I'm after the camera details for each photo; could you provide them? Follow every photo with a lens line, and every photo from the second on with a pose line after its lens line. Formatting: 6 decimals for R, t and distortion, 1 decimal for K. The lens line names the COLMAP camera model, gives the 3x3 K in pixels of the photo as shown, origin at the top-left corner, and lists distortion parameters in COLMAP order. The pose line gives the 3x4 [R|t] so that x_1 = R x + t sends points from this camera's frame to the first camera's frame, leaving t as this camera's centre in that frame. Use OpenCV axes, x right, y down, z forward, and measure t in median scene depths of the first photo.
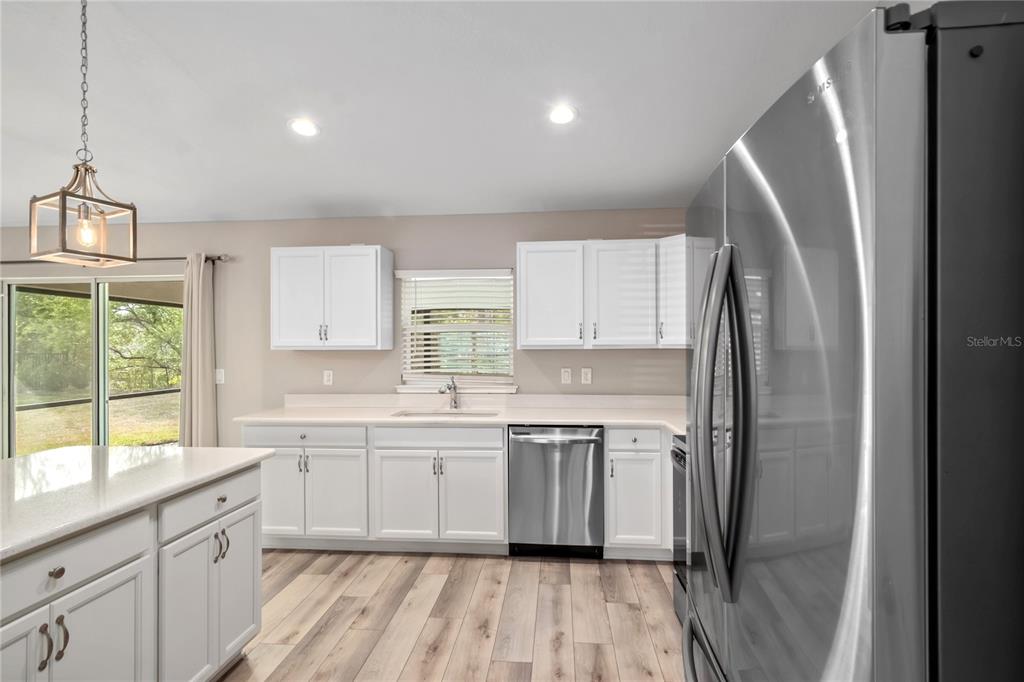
lens RADIAL K [[506.4, 0, 516.3], [0, 506.4, 349.5], [0, 0, 1]] dist [0.001093, 0.000035]
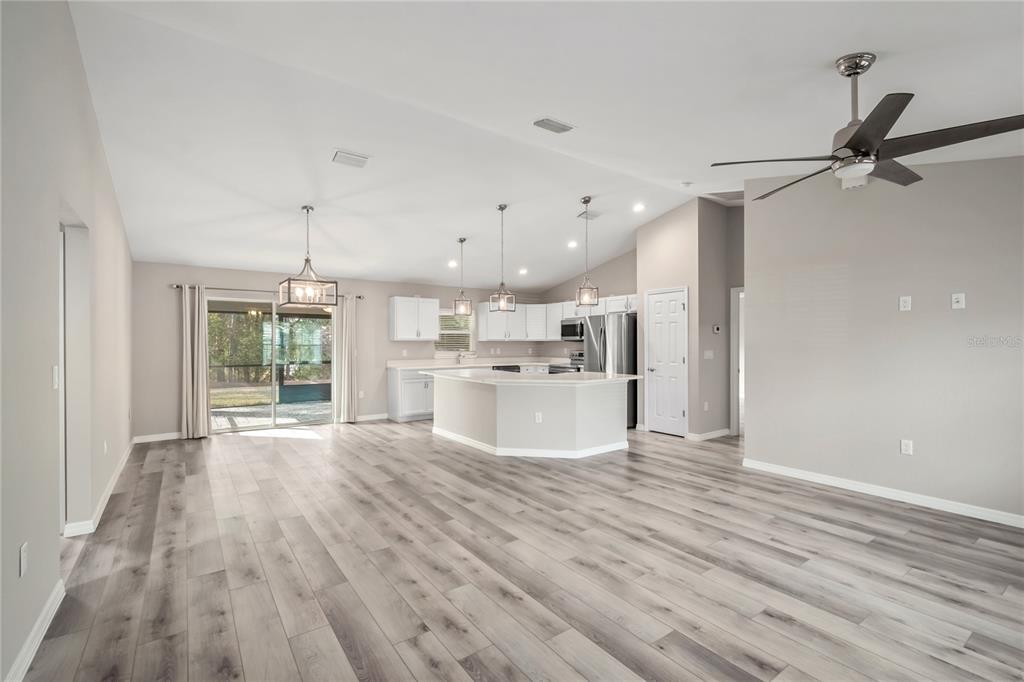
lens RADIAL K [[459.3, 0, 517.9], [0, 459.3, 344.1], [0, 0, 1]] dist [0.003396, -0.001064]
pose [[0.757490, 0.003883, 0.652835, -1.544865], [-0.001483, 0.999990, -0.004227, 0.028046], [-0.652845, 0.002234, 0.757488, -1.043218]]
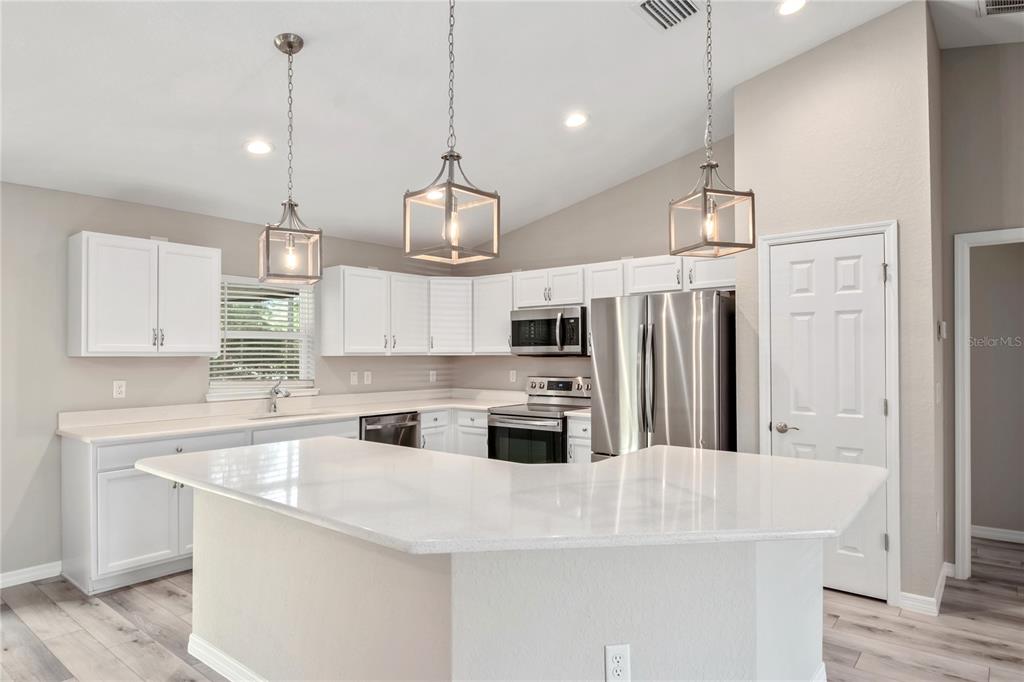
lens RADIAL K [[604.2, 0, 518.6], [0, 604.2, 352.4], [0, 0, 1]] dist [-0.002145, -0.006825]
pose [[0.558953, 0.006154, 0.829177, -0.962233], [0.001599, 0.999963, -0.008500, 0.004133], [-0.829198, 0.006077, 0.558922, -0.135982]]
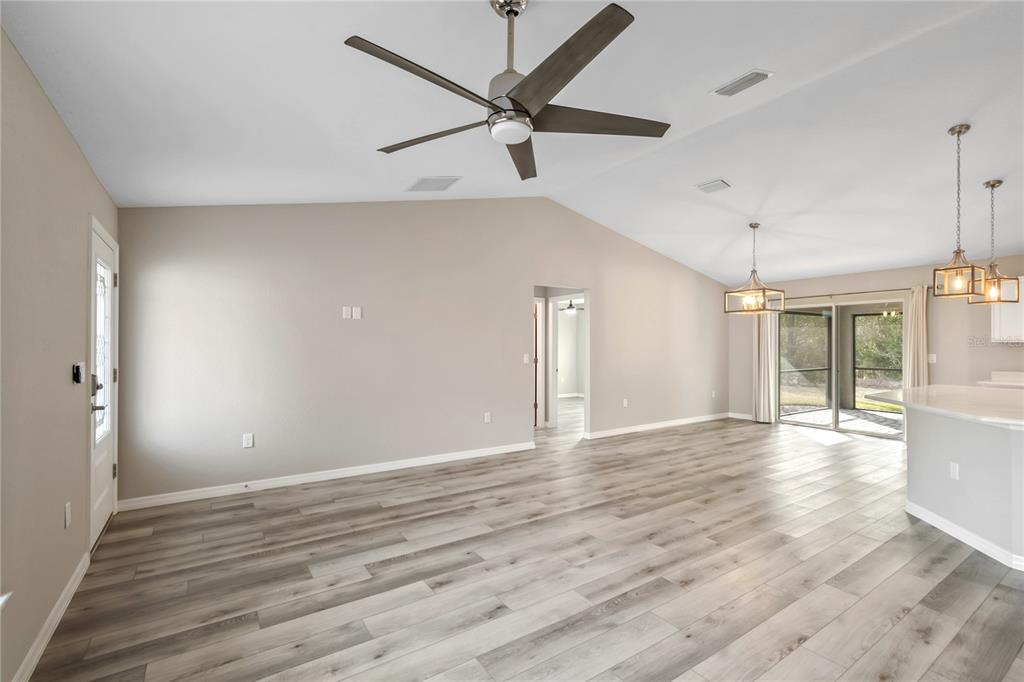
lens RADIAL K [[459.3, 0, 514.0], [0, 459.3, 343.4], [0, 0, 1]] dist [0.003396, -0.001064]
pose [[0.624233, 0.002915, -0.781233, -0.307544], [-0.007071, 0.999973, -0.001920, 0.020275], [0.781206, 0.006723, 0.624237, -1.190297]]
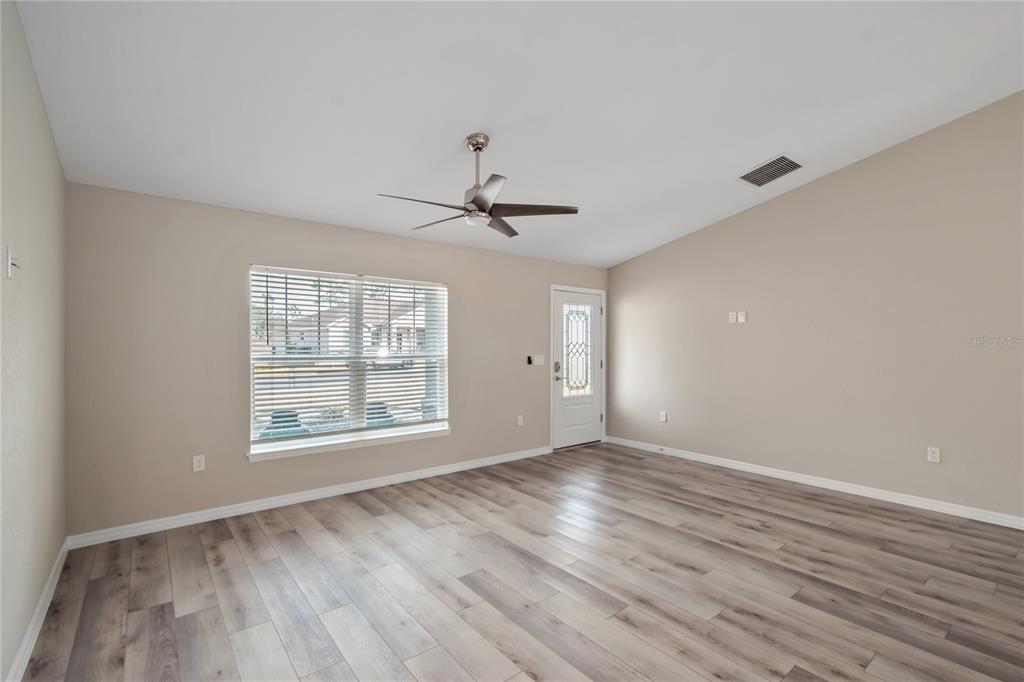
lens RADIAL K [[459.3, 0, 513.4], [0, 459.3, 343.3], [0, 0, 1]] dist [0.003396, -0.001064]
pose [[-0.728370, 0.000117, -0.685184, -0.153492], [0.000814, 0.999999, -0.000695, 0.014221], [0.685184, -0.001064, -0.728370, -0.135393]]
